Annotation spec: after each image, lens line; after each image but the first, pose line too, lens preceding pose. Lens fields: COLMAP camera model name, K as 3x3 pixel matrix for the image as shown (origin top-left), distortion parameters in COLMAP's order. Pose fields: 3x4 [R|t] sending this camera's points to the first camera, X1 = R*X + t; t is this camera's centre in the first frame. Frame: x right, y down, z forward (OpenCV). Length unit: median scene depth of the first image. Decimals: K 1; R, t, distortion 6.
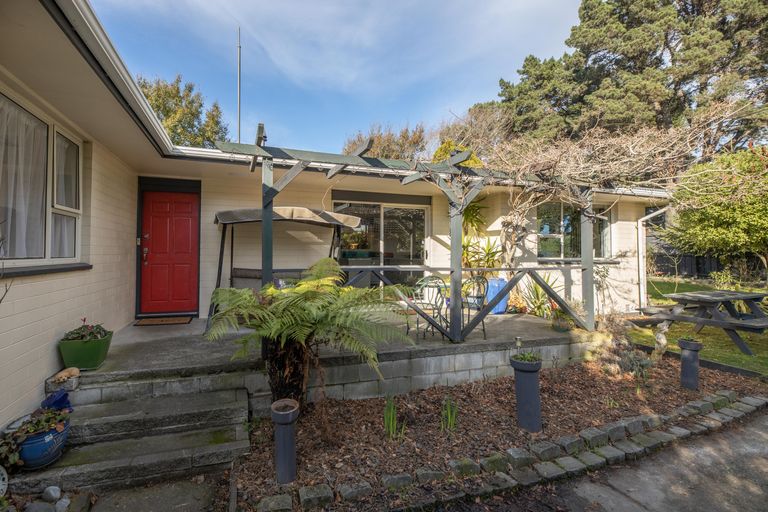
lens RADIAL K [[330.2, 0, 384.0], [0, 330.2, 256.0], [0, 0, 1]] dist [-0.005951, -0.000453]
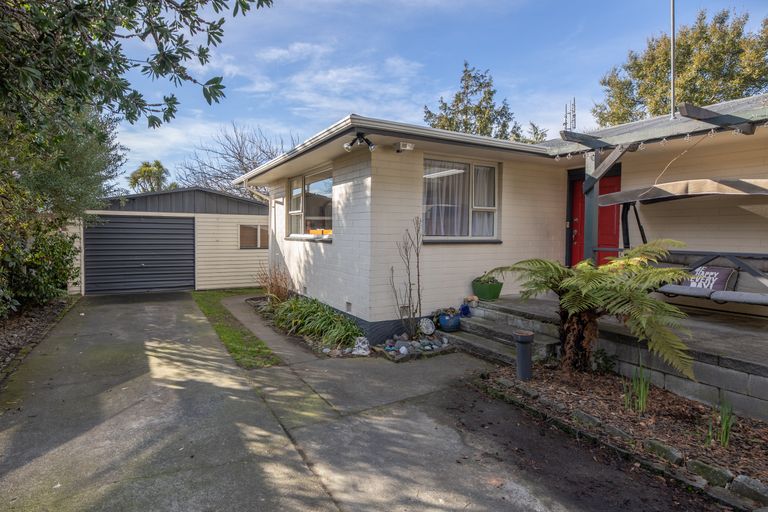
lens RADIAL K [[420.2, 0, 384.0], [0, 420.2, 256.0], [0, 0, 1]] dist [-0.002019, -0.000296]
pose [[0.279105, 0.048073, -0.959056, 0.910901], [-0.012346, 0.998843, 0.046475, 0.011747], [0.960181, -0.001131, 0.279376, -0.113496]]
